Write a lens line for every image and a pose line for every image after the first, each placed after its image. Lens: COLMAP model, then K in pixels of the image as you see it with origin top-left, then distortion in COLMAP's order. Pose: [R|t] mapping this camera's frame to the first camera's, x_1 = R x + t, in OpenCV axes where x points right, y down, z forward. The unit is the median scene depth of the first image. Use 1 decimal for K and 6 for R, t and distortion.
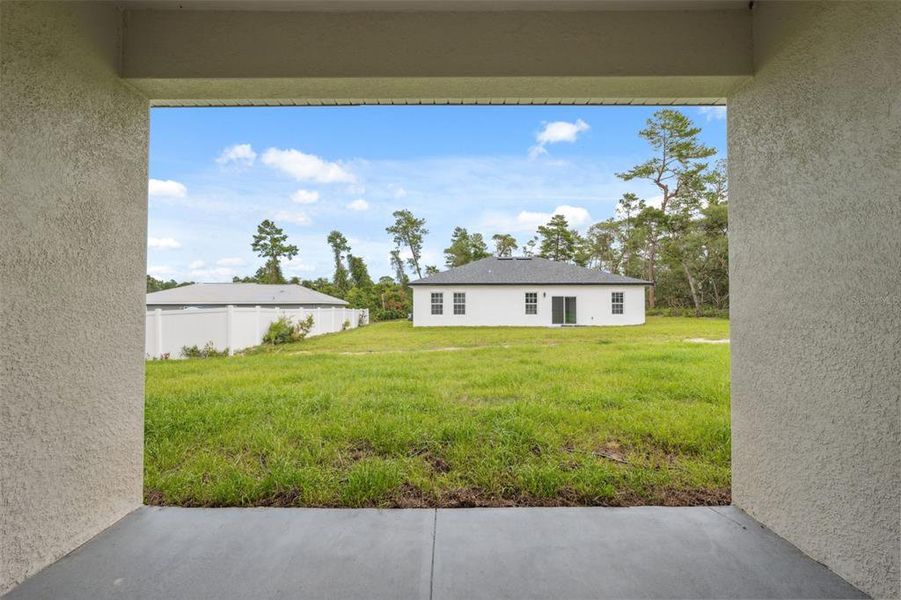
lens RADIAL K [[367.3, 0, 450.5], [0, 367.3, 300.0], [0, 0, 1]] dist [0.001321, 0.000127]
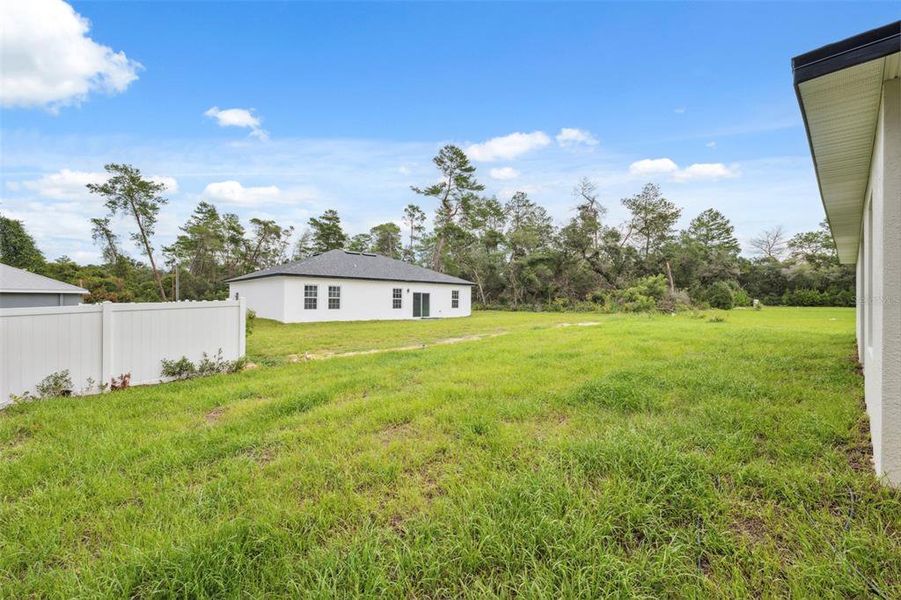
lens RADIAL K [[367.3, 0, 450.5], [0, 367.3, 300.0], [0, 0, 1]] dist [0.001321, 0.000127]
pose [[0.736969, 0.011100, 0.675836, -0.271609], [-0.021114, 0.999755, 0.006604, 0.002324], [-0.675597, -0.019136, 0.737023, 0.068959]]
